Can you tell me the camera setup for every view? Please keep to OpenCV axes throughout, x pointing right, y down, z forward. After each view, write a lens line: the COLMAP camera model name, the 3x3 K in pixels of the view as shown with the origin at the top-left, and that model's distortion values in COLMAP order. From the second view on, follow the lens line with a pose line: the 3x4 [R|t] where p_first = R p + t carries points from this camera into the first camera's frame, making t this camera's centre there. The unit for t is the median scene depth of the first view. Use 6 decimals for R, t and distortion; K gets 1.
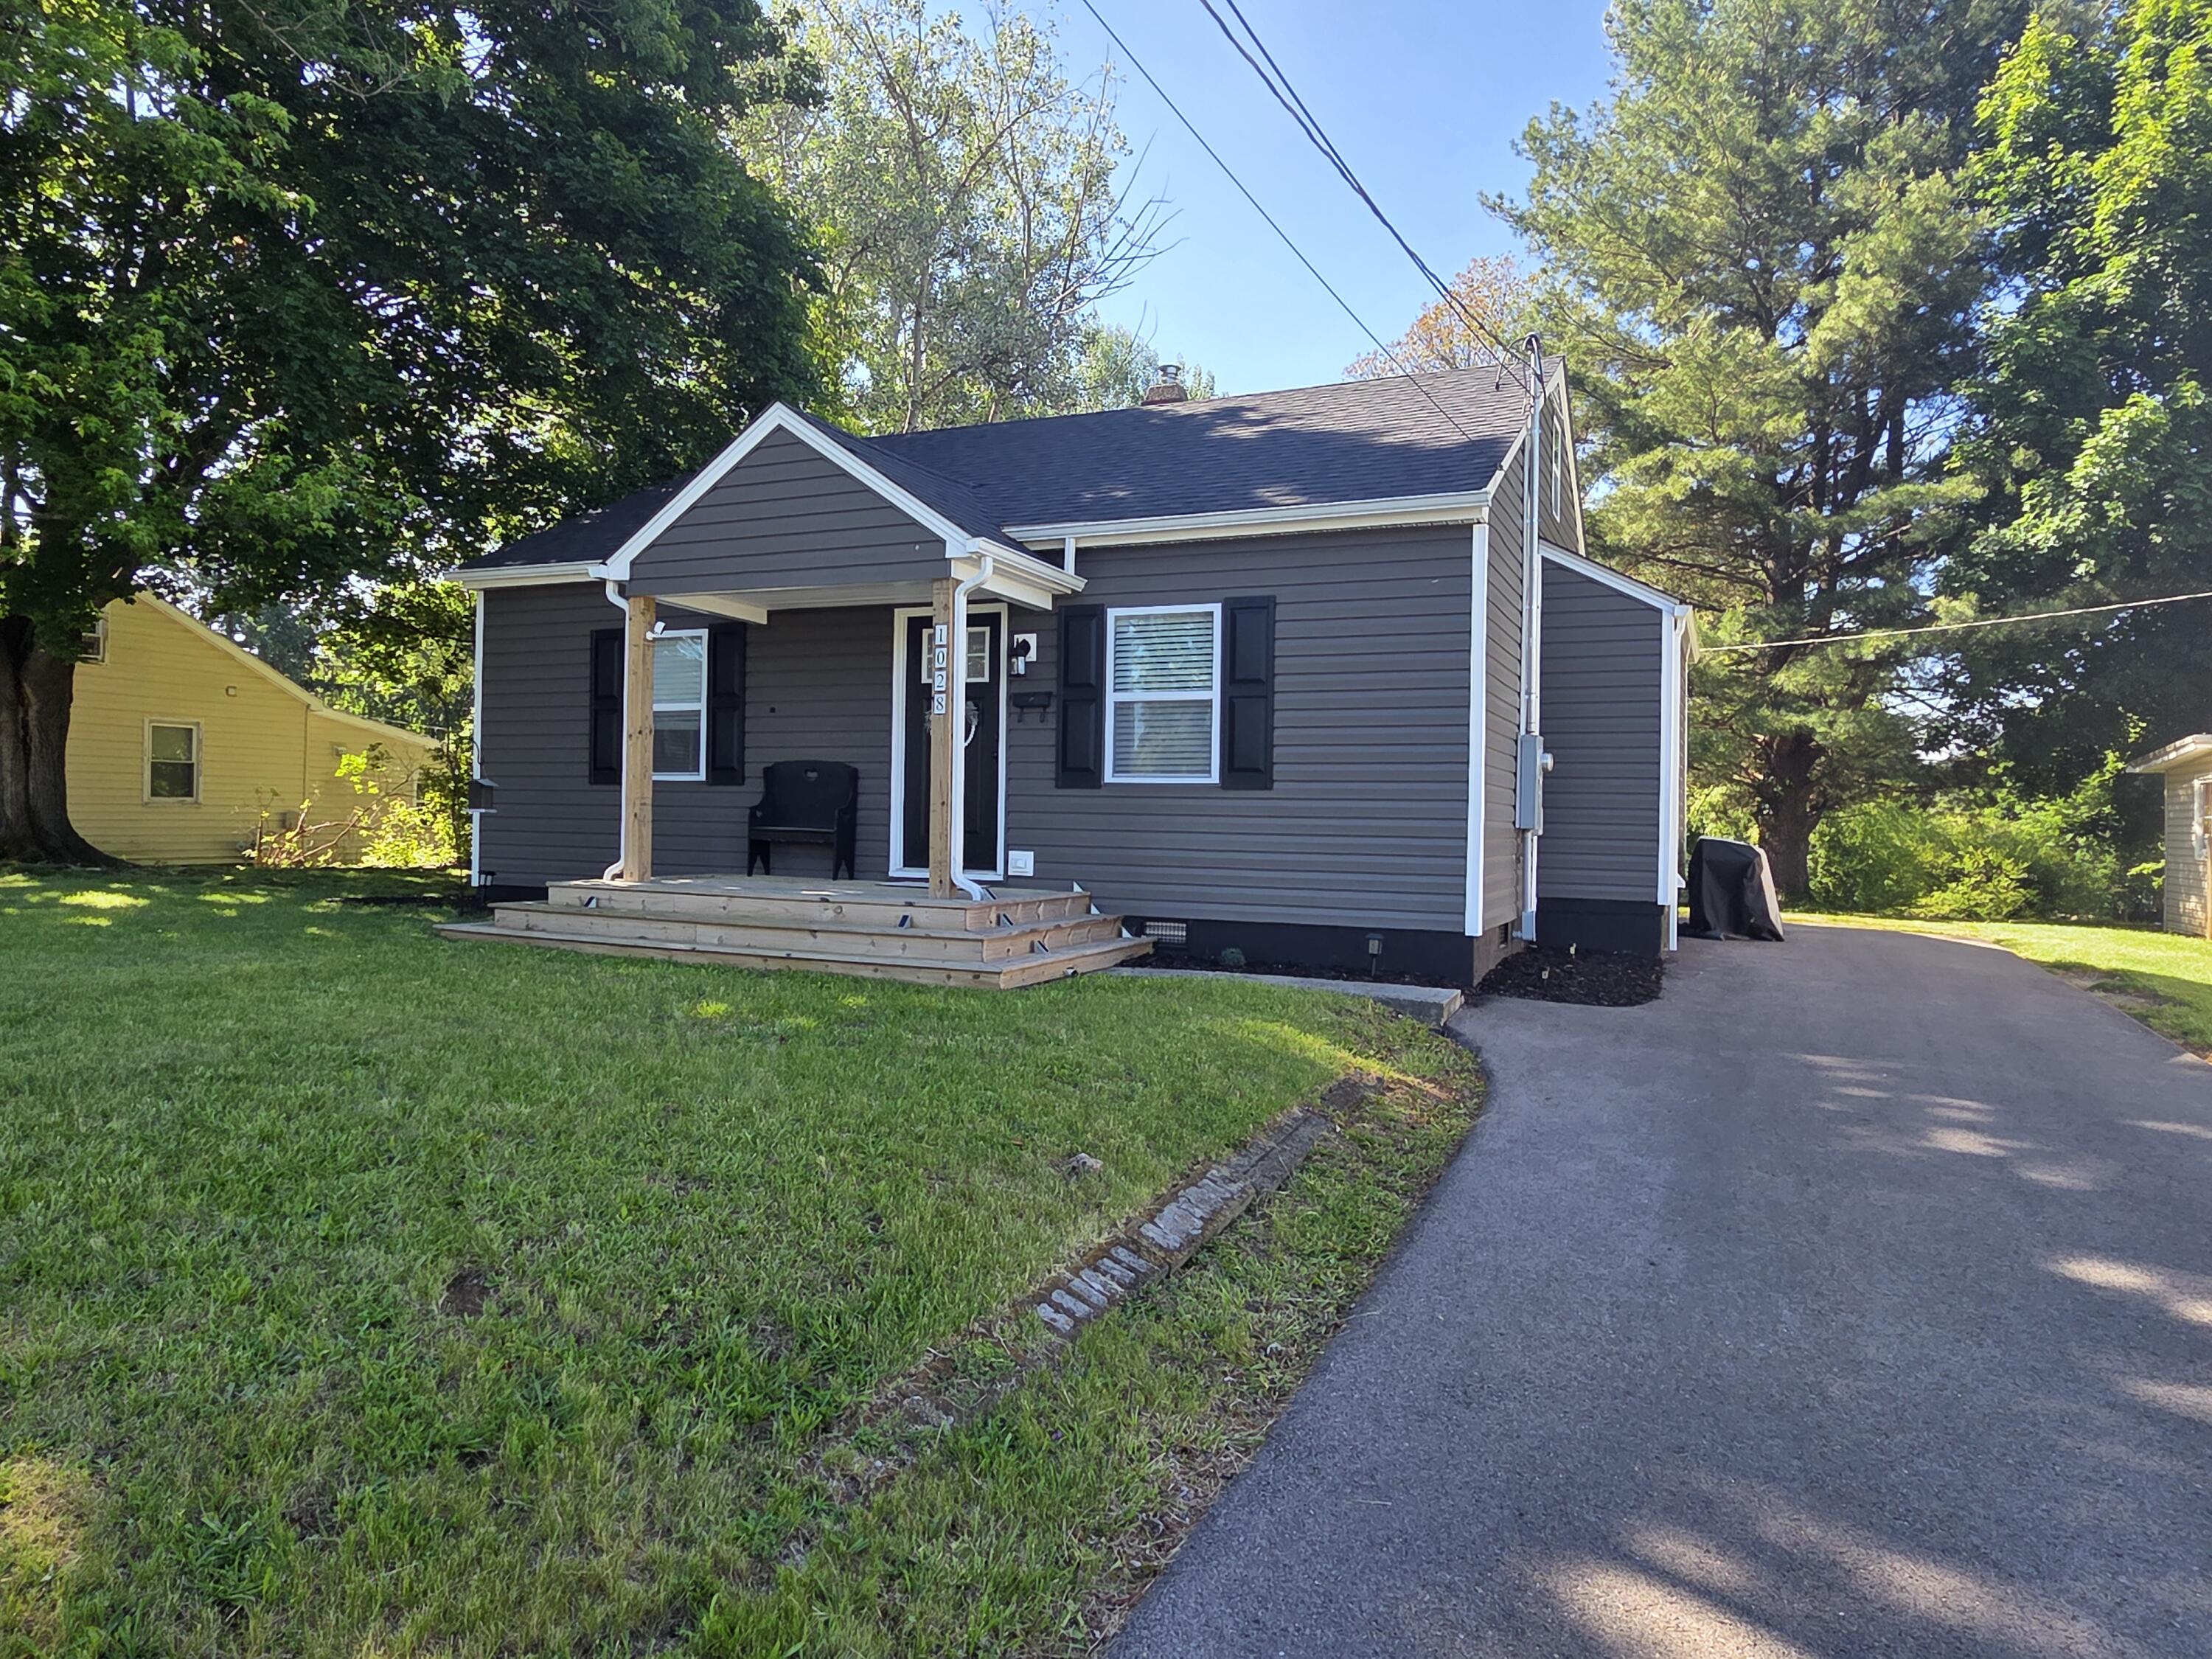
lens RADIAL K [[1403.3, 0, 1099.6], [0, 1403.3, 793.0], [0, 0, 1]] dist [0.002348, 0.004715]
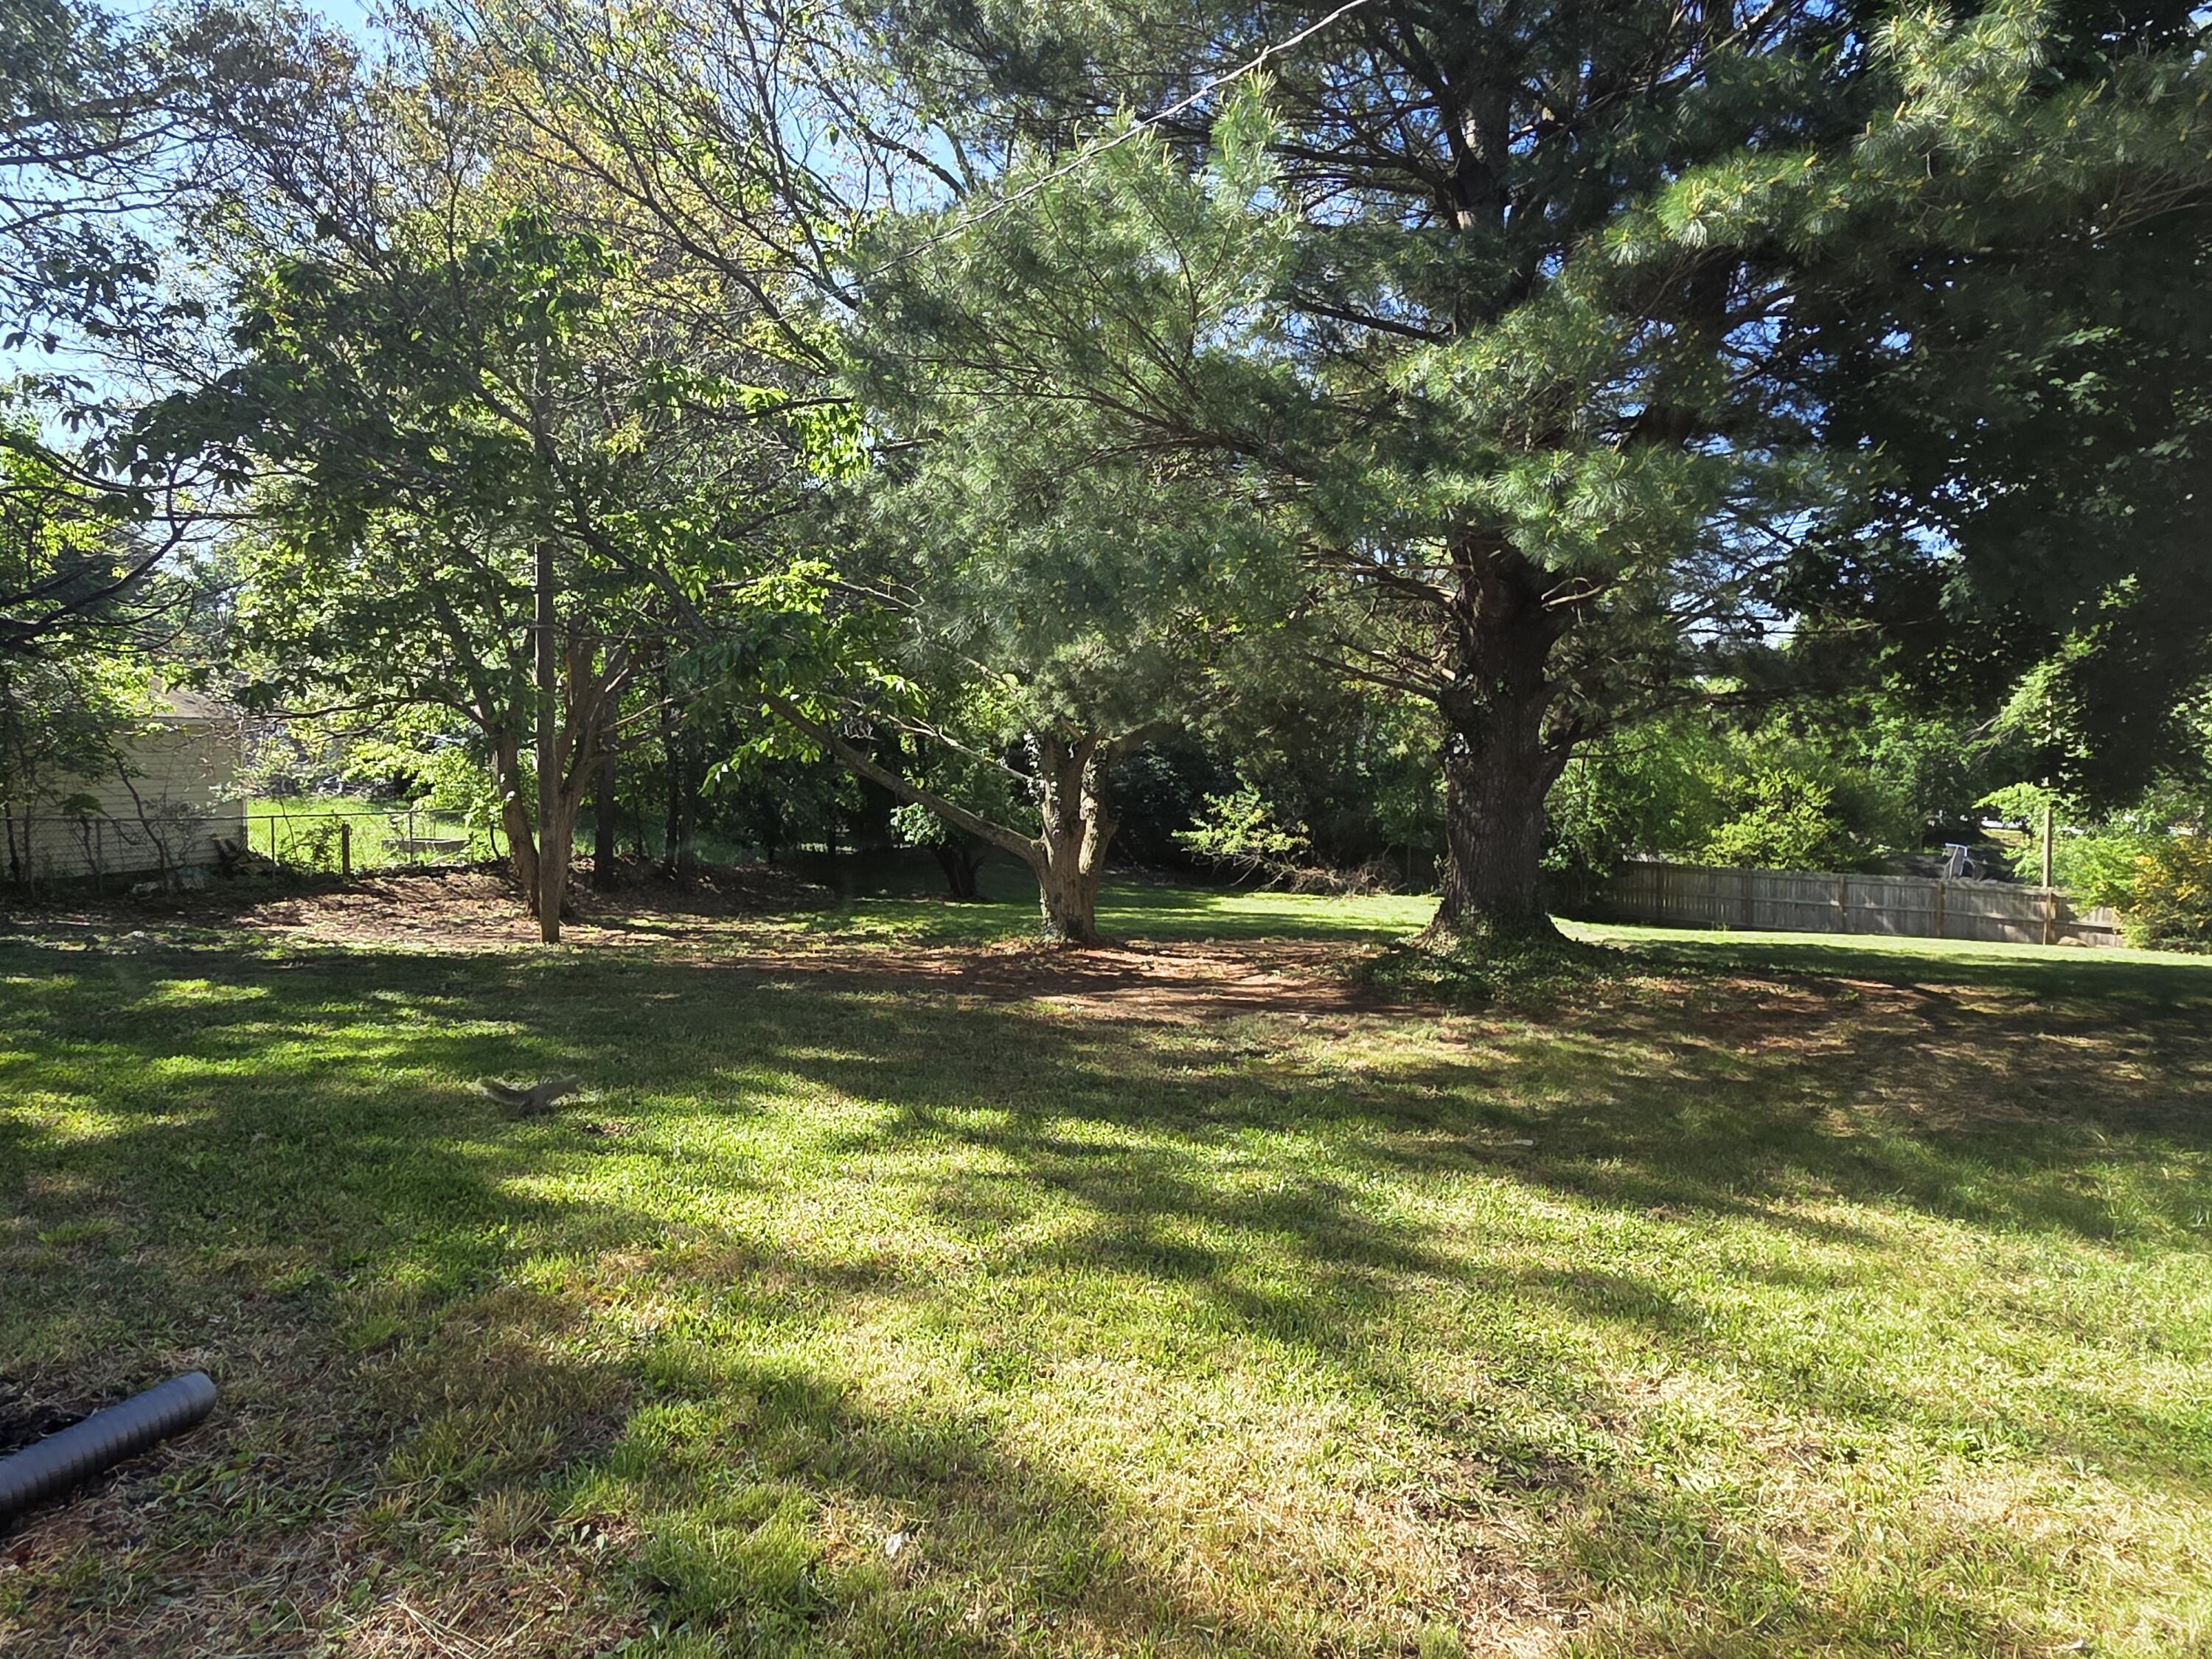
lens RADIAL K [[1403.3, 0, 1094.1], [0, 1403.3, 817.4], [0, 0, 1]] dist [0.002348, 0.004715]
pose [[0.992033, -0.023232, 0.123816, 0.934995], [0.013961, 0.997069, 0.075225, -0.002462], [-0.125201, -0.072897, 0.989450, 1.726858]]
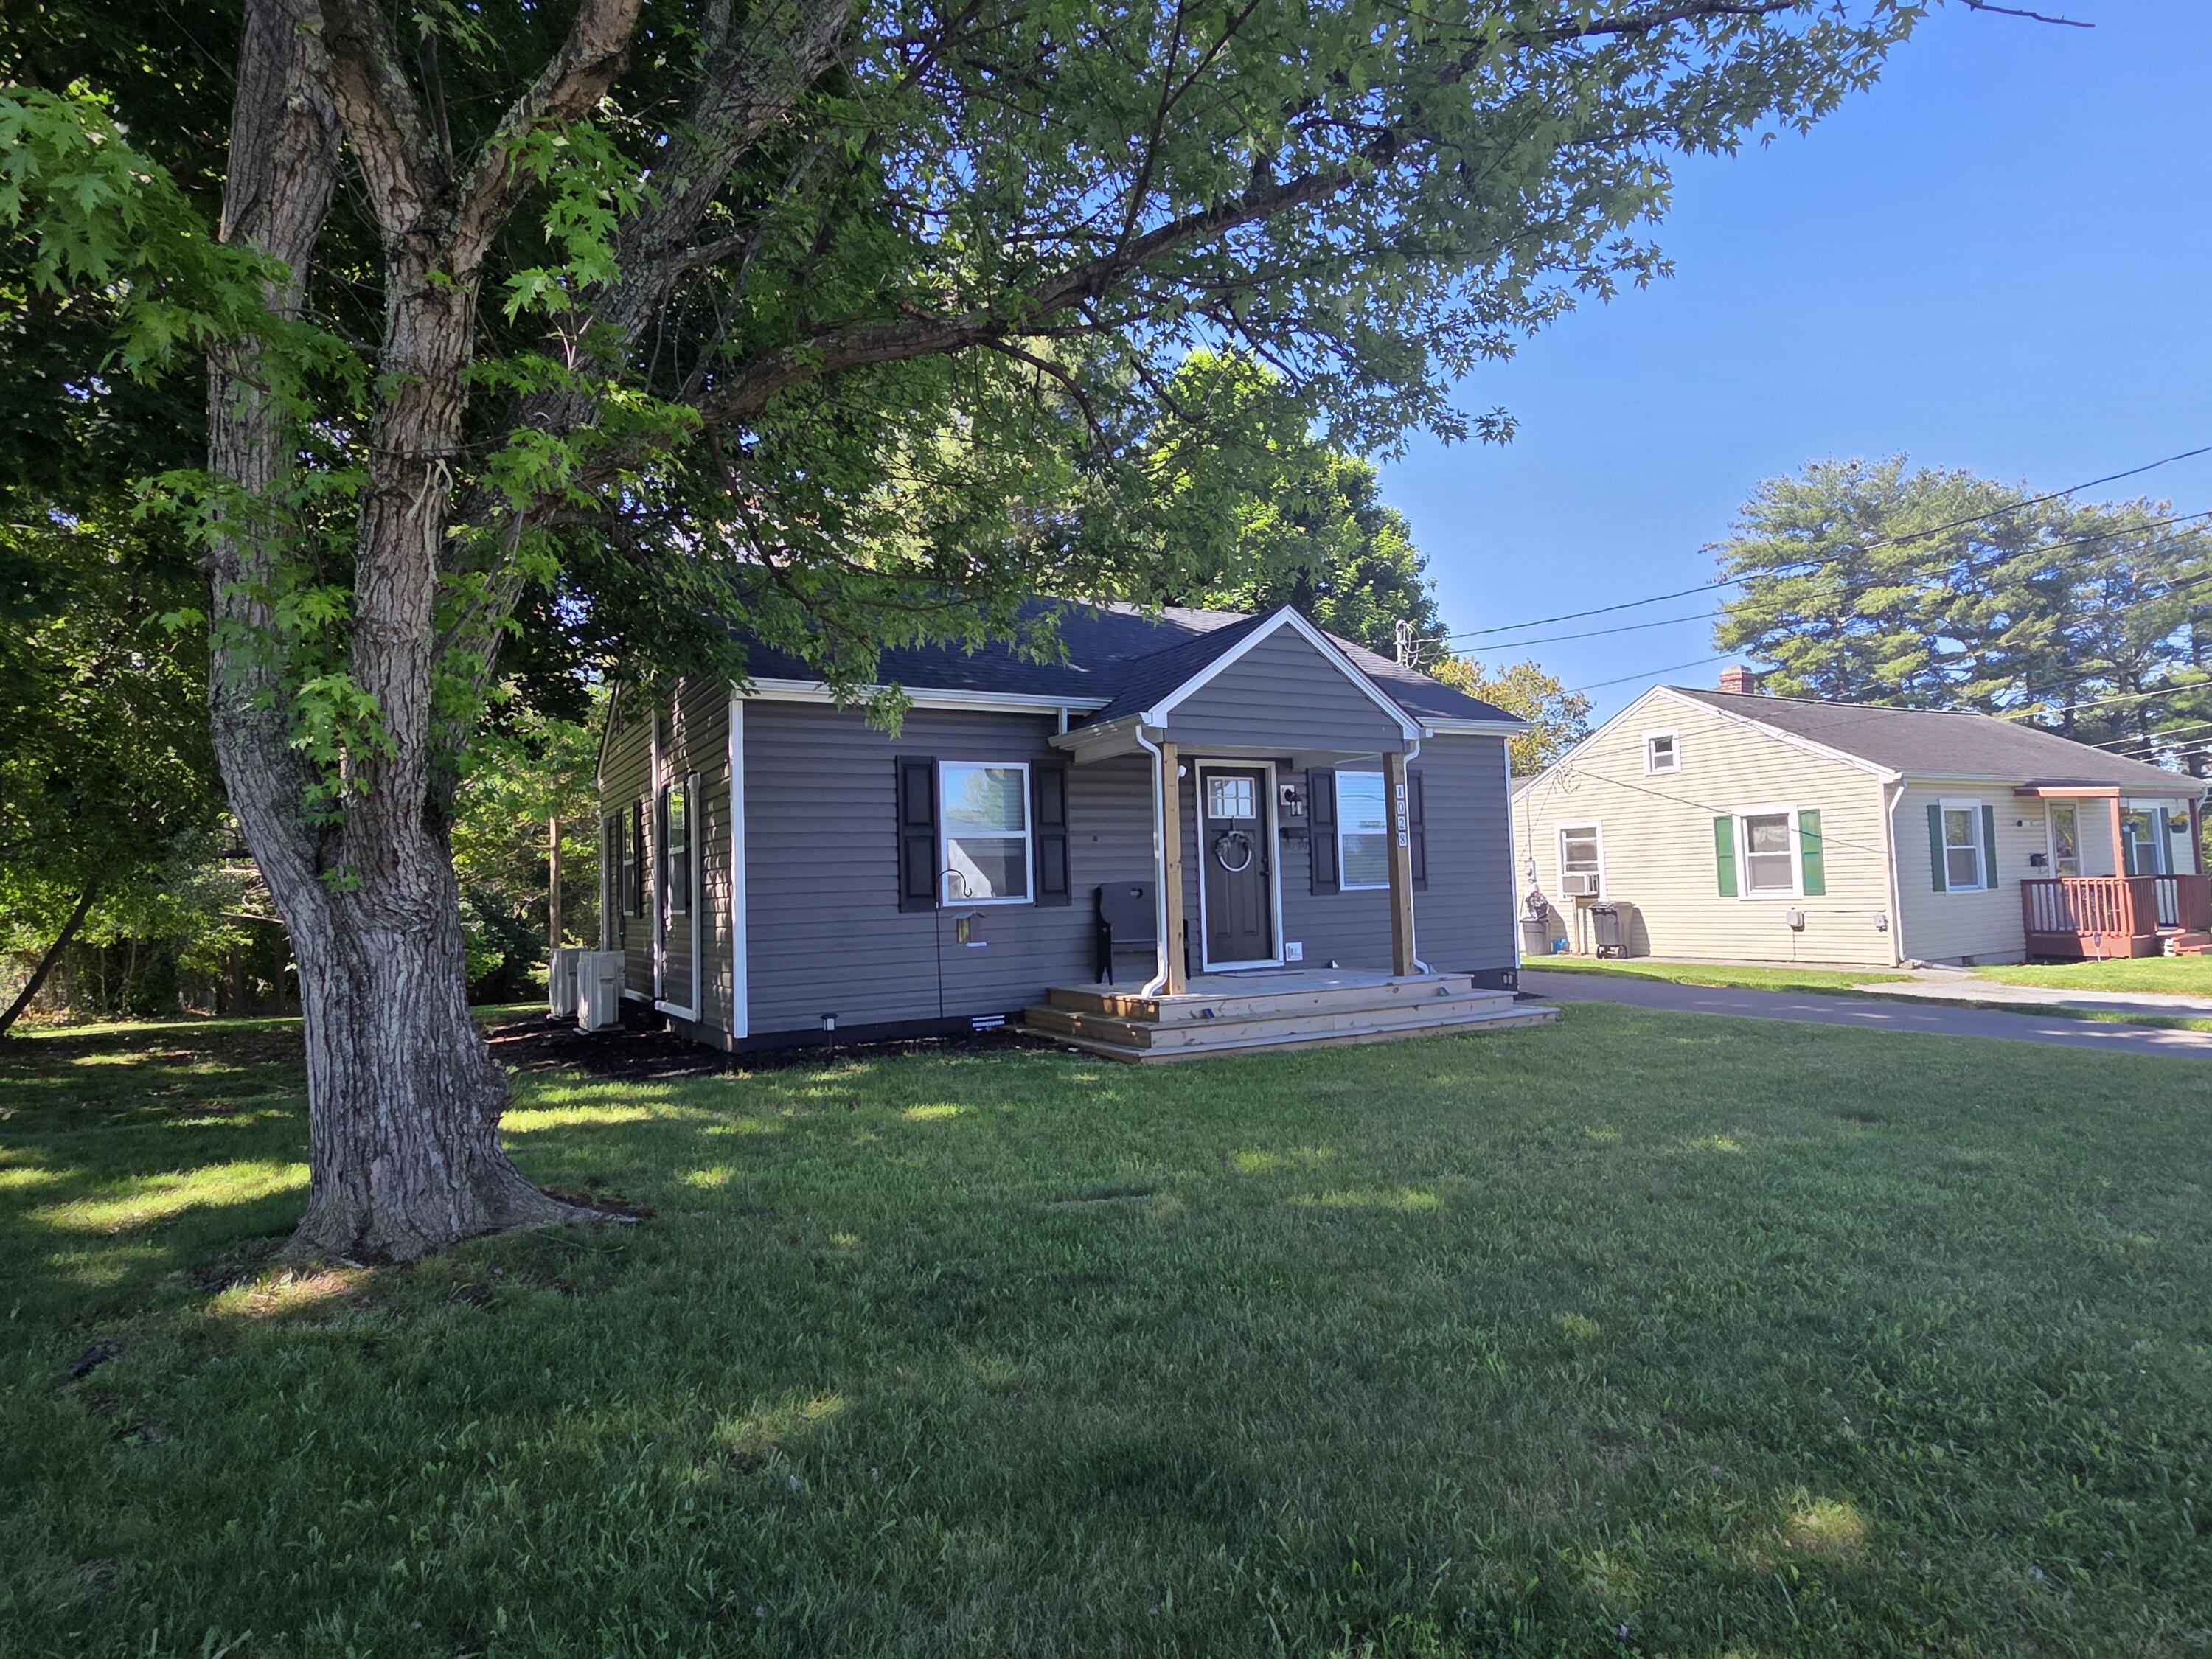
lens RADIAL K [[1180.1, 0, 1094.1], [0, 1180.1, 821.3], [0, 0, 1]] dist [0.000820, 0.001632]
pose [[0.588189, 0.008873, 0.808675, -1.046359], [0.031993, 0.998902, -0.034230, -0.041725], [-0.808091, 0.046006, 0.587259, 0.449108]]
